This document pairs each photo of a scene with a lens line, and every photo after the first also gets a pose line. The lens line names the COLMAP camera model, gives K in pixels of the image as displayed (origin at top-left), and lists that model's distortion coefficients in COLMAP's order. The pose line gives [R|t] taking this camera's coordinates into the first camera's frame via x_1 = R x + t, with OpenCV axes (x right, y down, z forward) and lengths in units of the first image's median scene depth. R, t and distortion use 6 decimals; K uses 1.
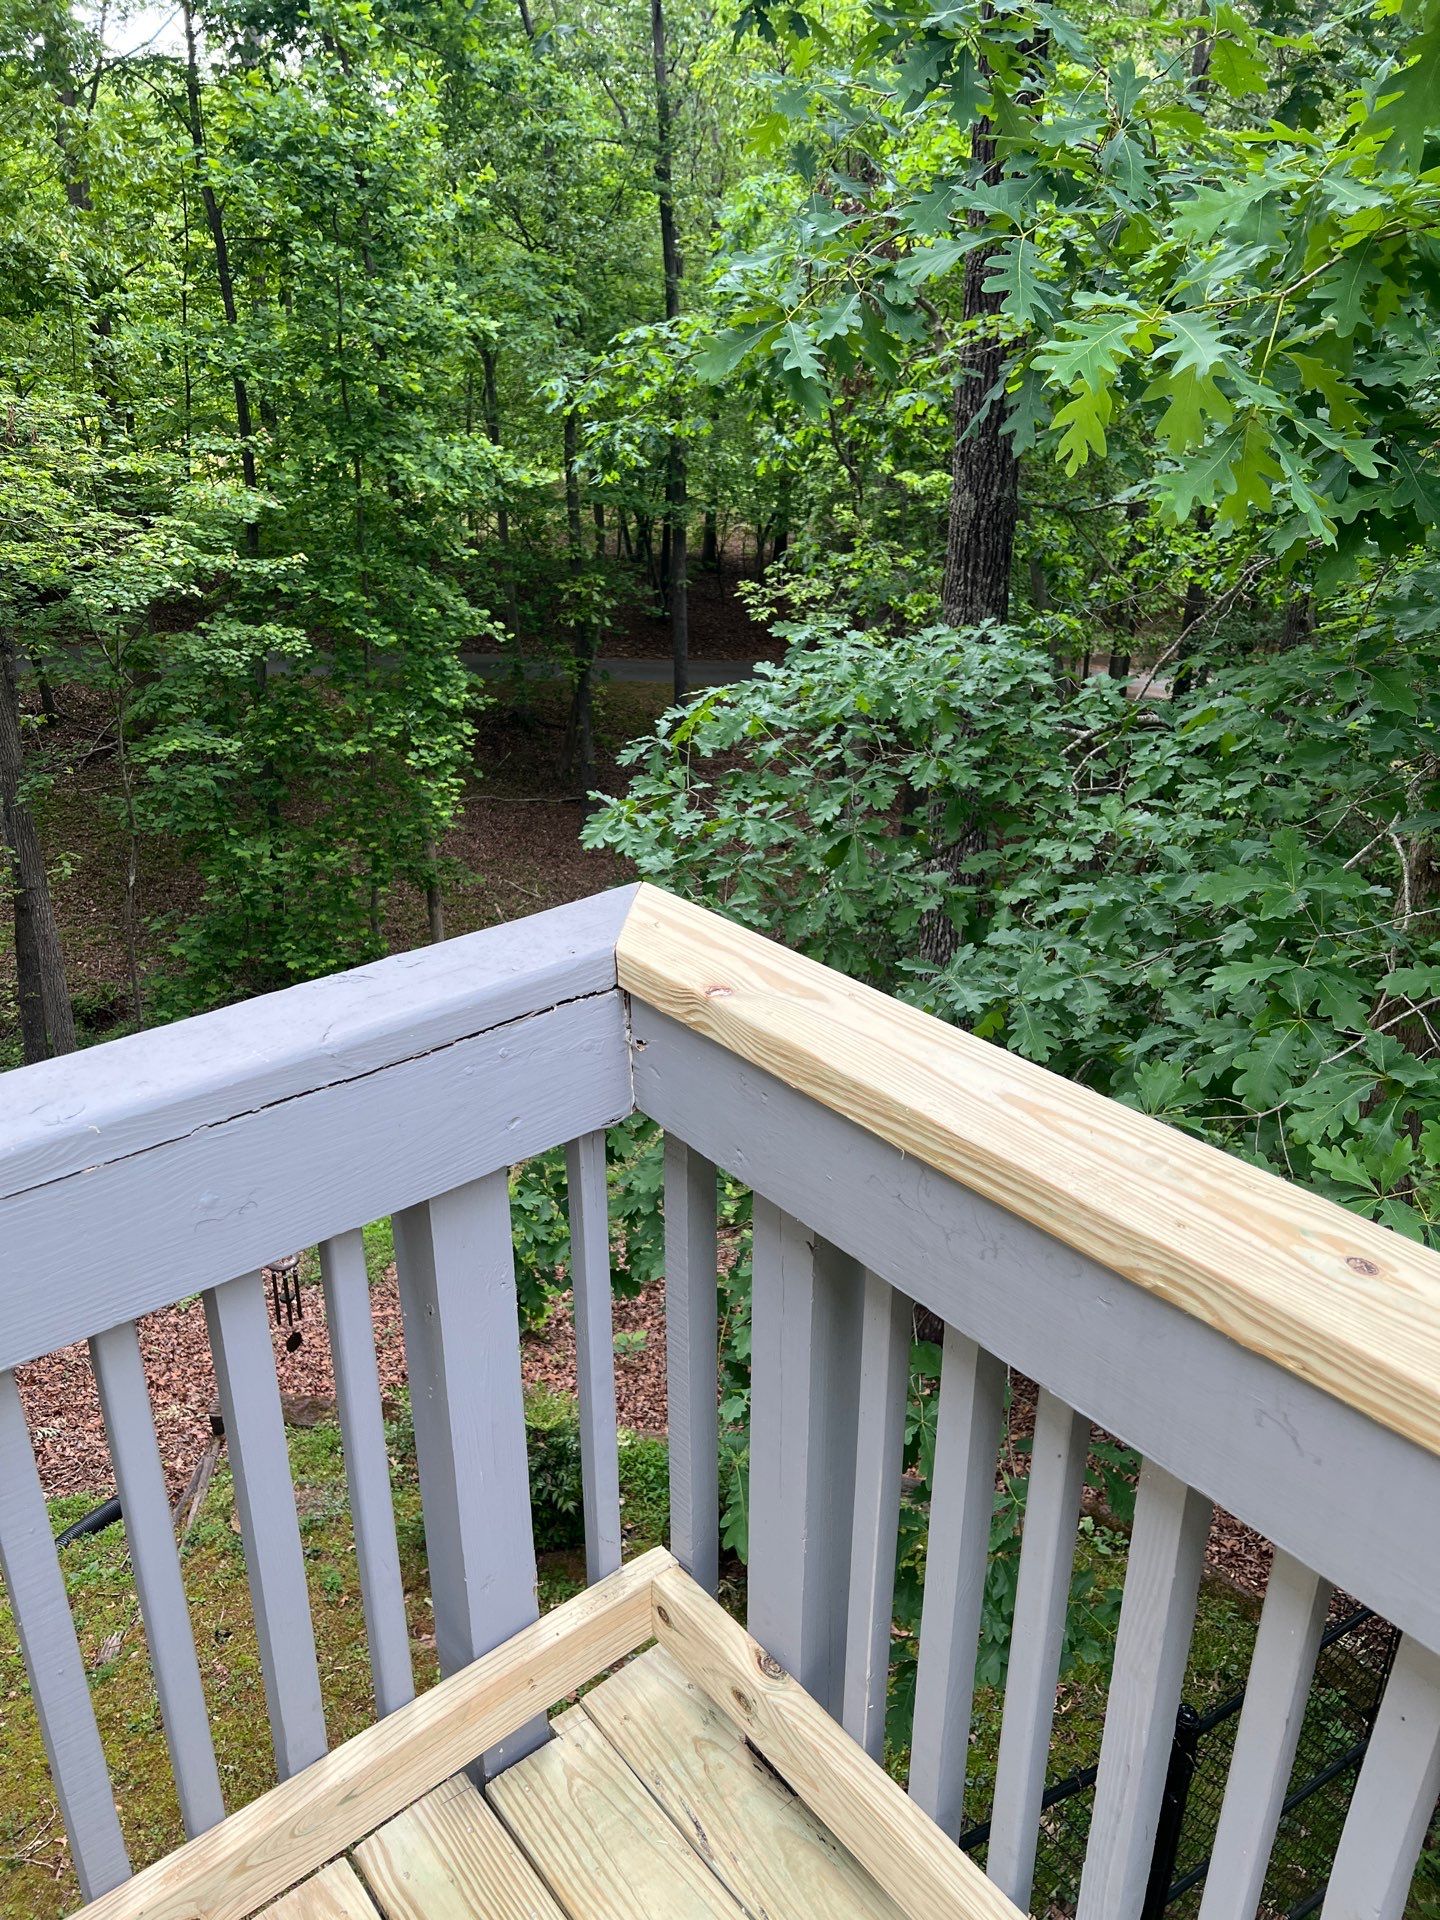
lens RADIAL K [[1442.9, 0, 713.8], [0, 1442.9, 981.8], [0, 0, 1]] dist [0.002859, -0.001588]
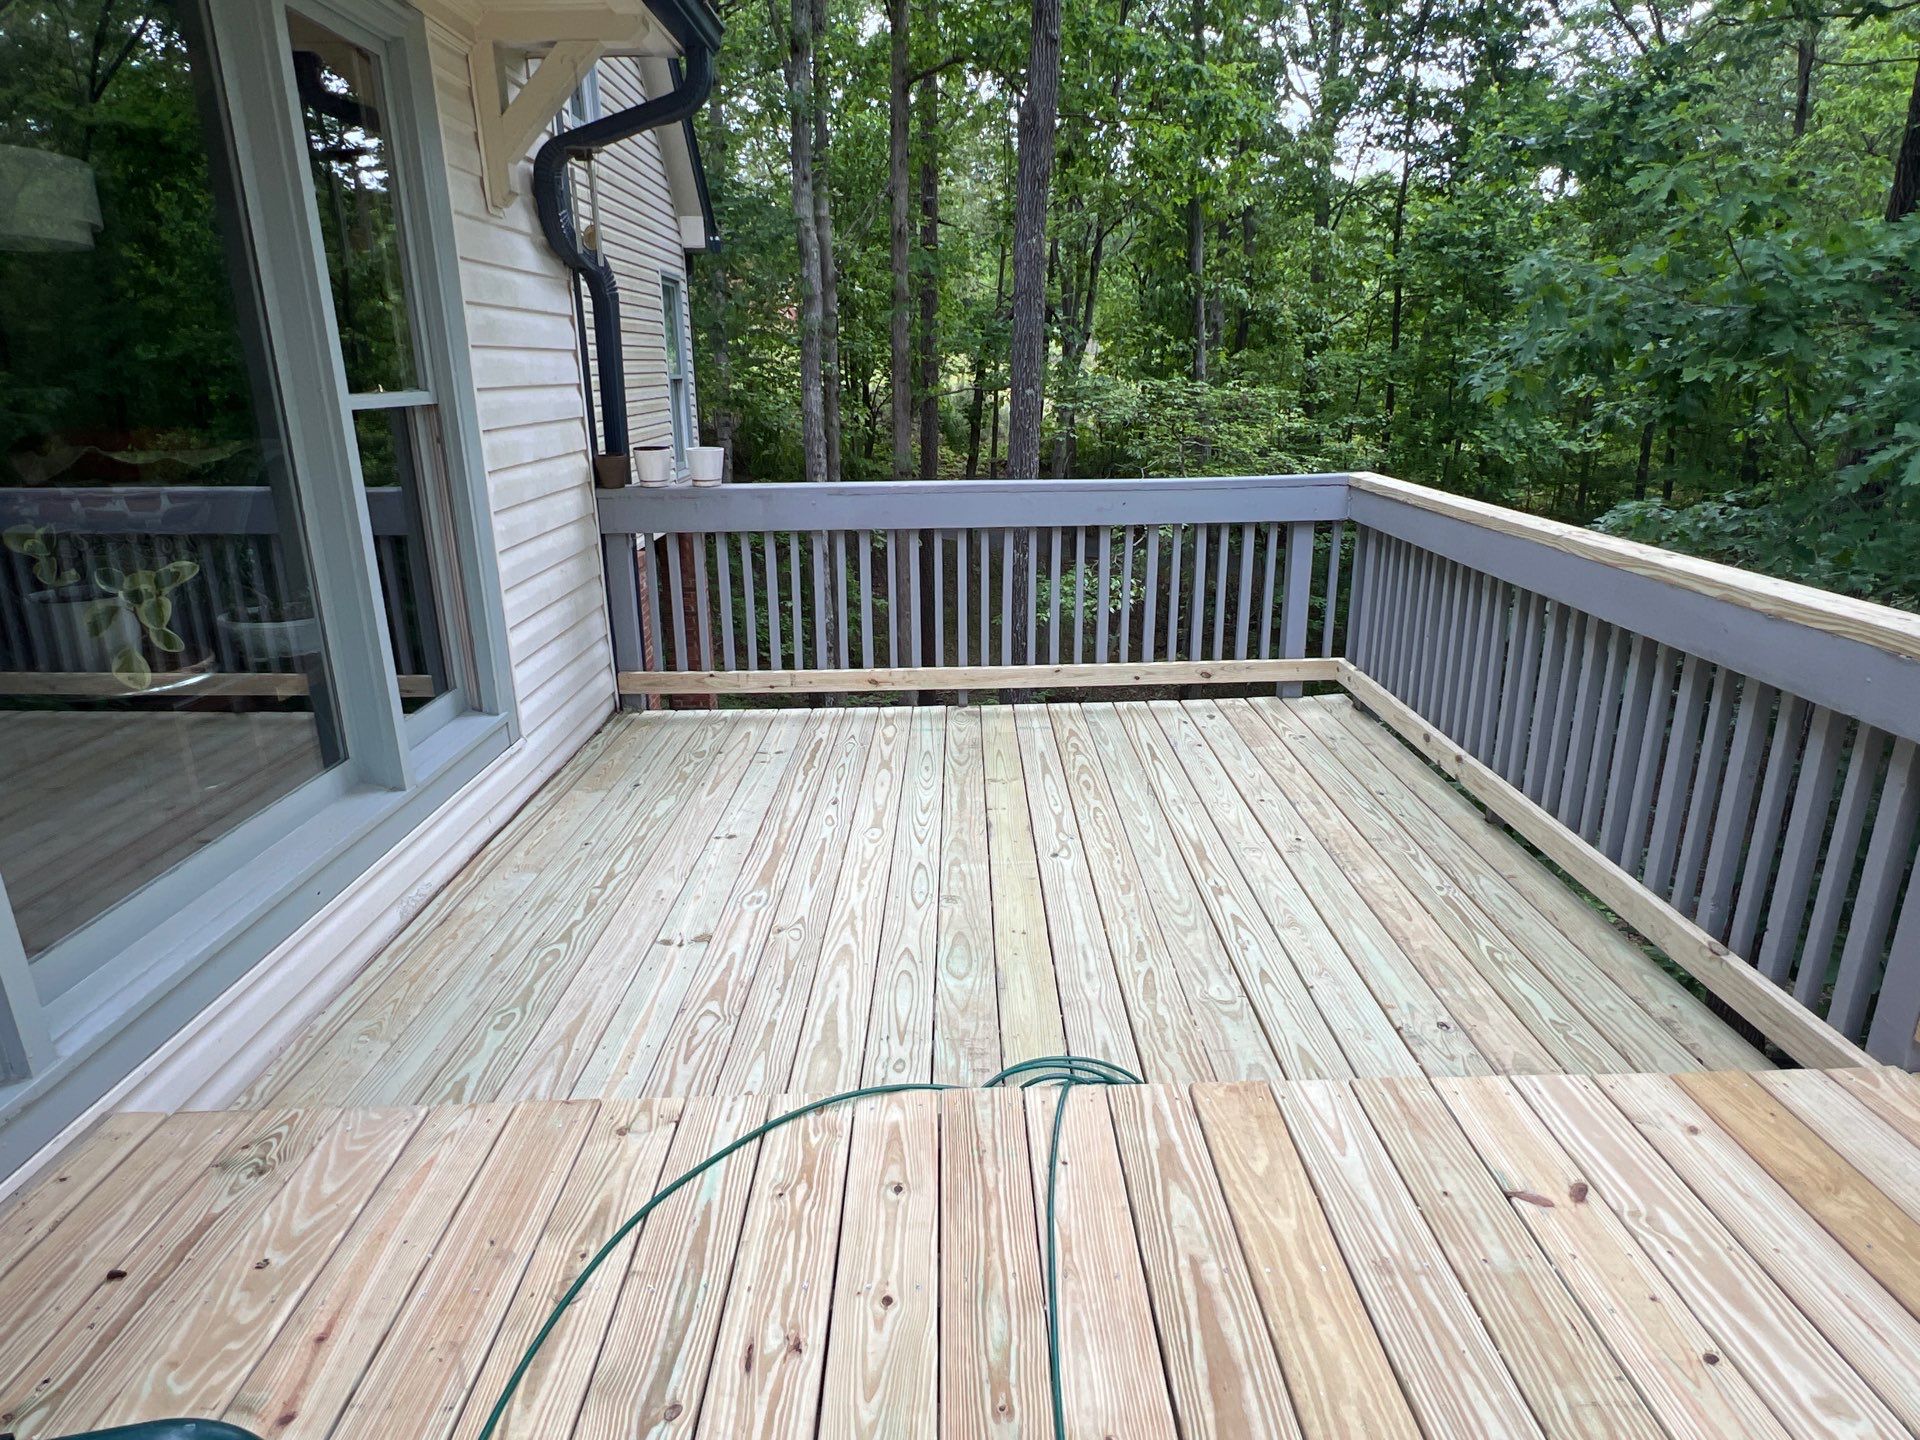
lens RADIAL K [[1117.6, 0, 953.6], [0, 1117.6, 729.8], [0, 0, 1]] dist [0.000054, 0.000775]
pose [[0.784903, 0.173496, -0.594833, 0.100807], [-0.233965, 0.971917, -0.025245, 0.097489], [0.573749, 0.158985, 0.803453, -0.201097]]
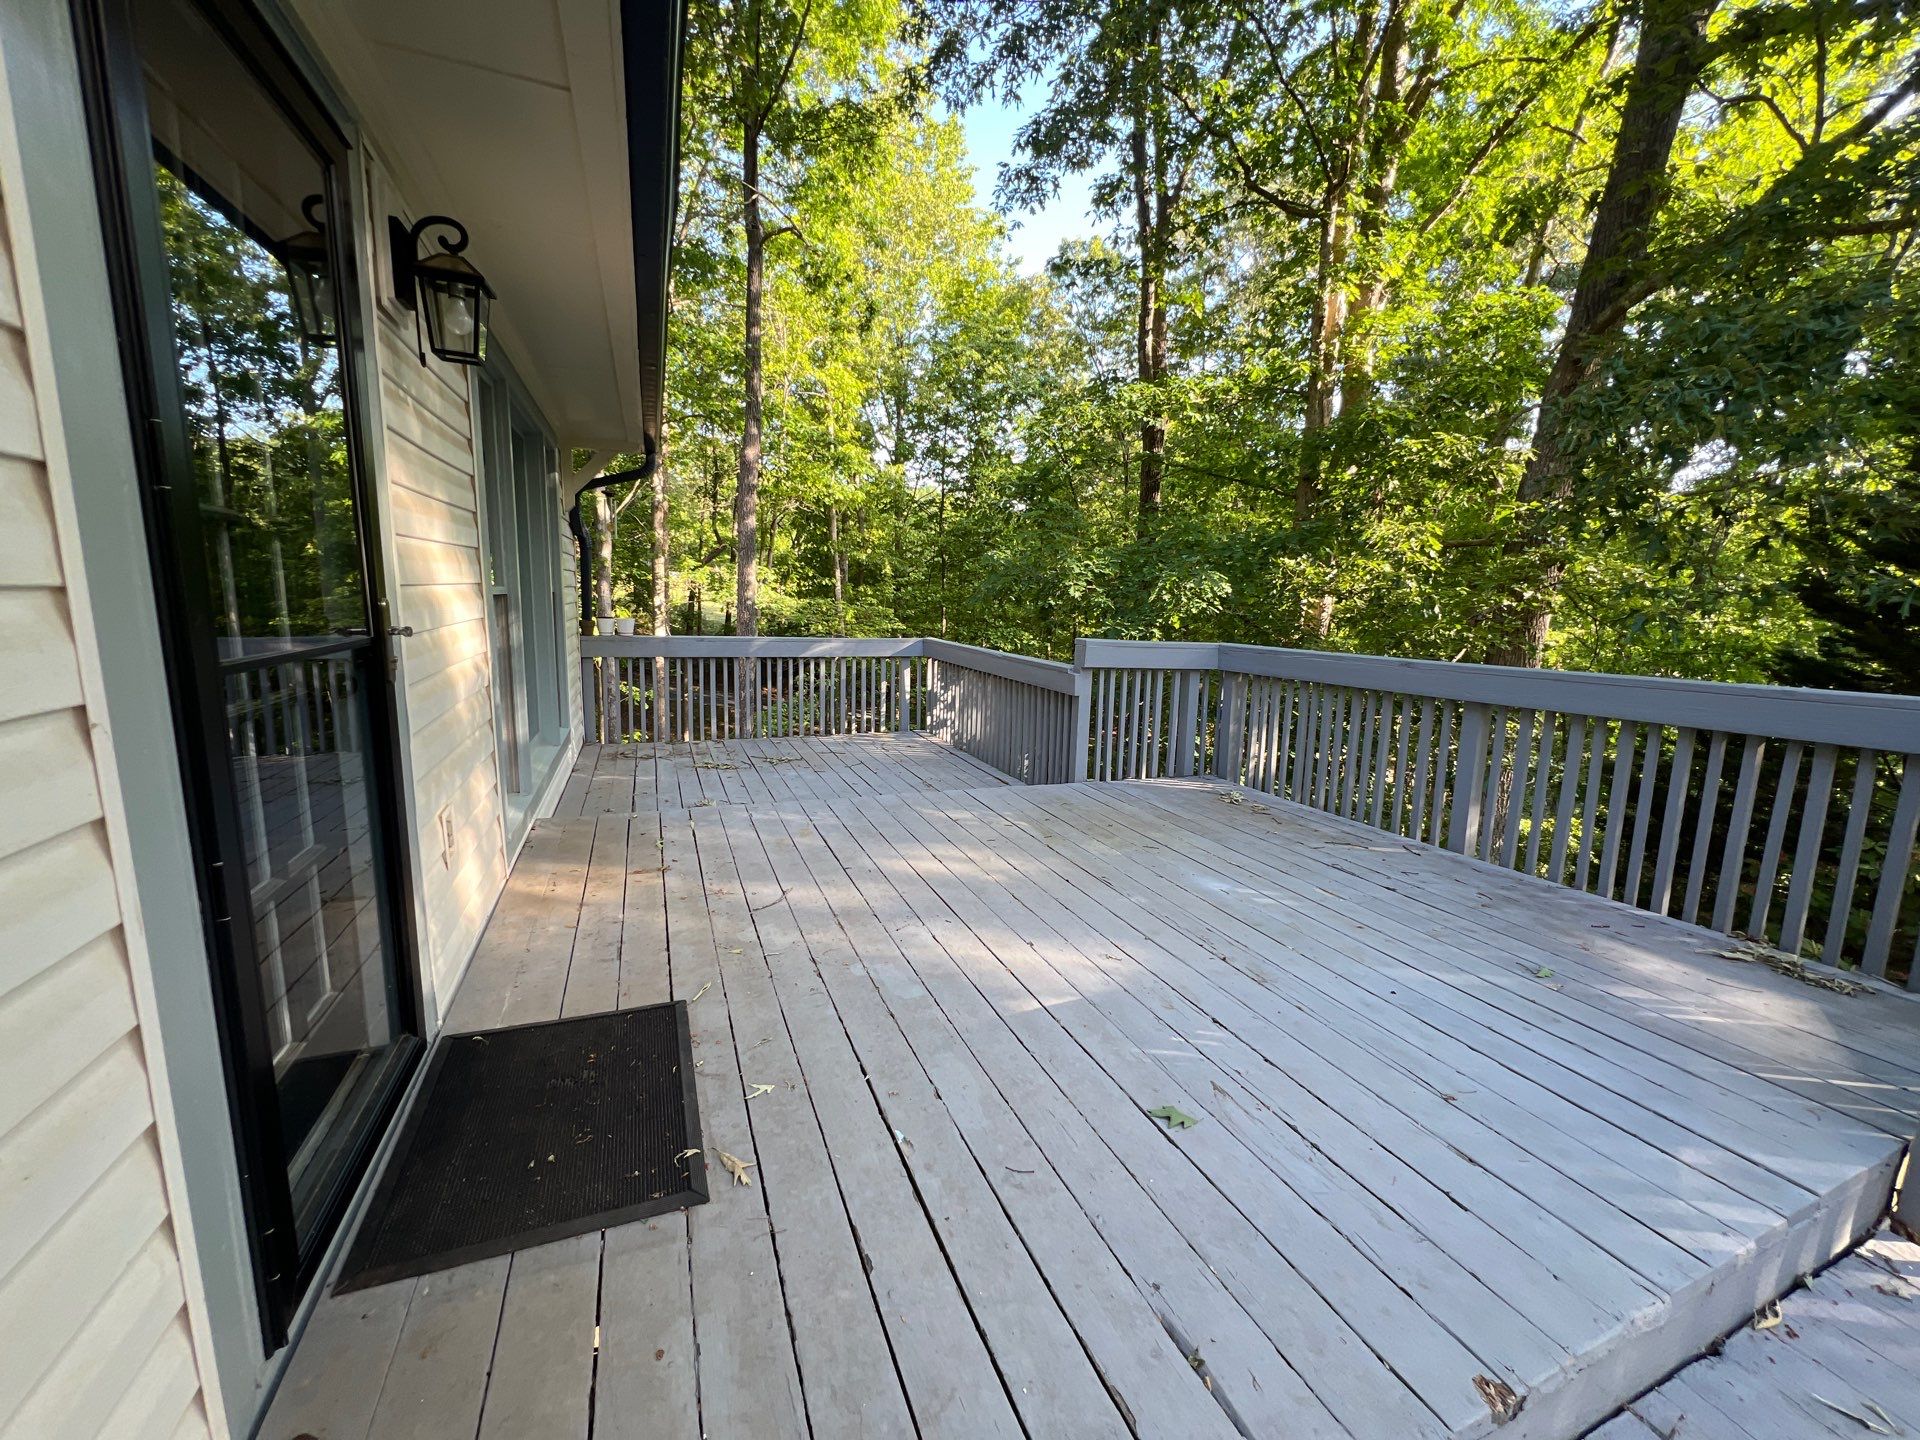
lens RADIAL K [[759.8, 0, 962.0], [0, 759.8, 725.3], [0, 0, 1]] dist [-0.003850, -0.000333]
pose [[0.958283, 0.068861, -0.277401, 0.158828], [-0.137111, 0.962334, -0.234764, 0.165820], [0.250786, 0.263006, 0.931630, -0.348428]]
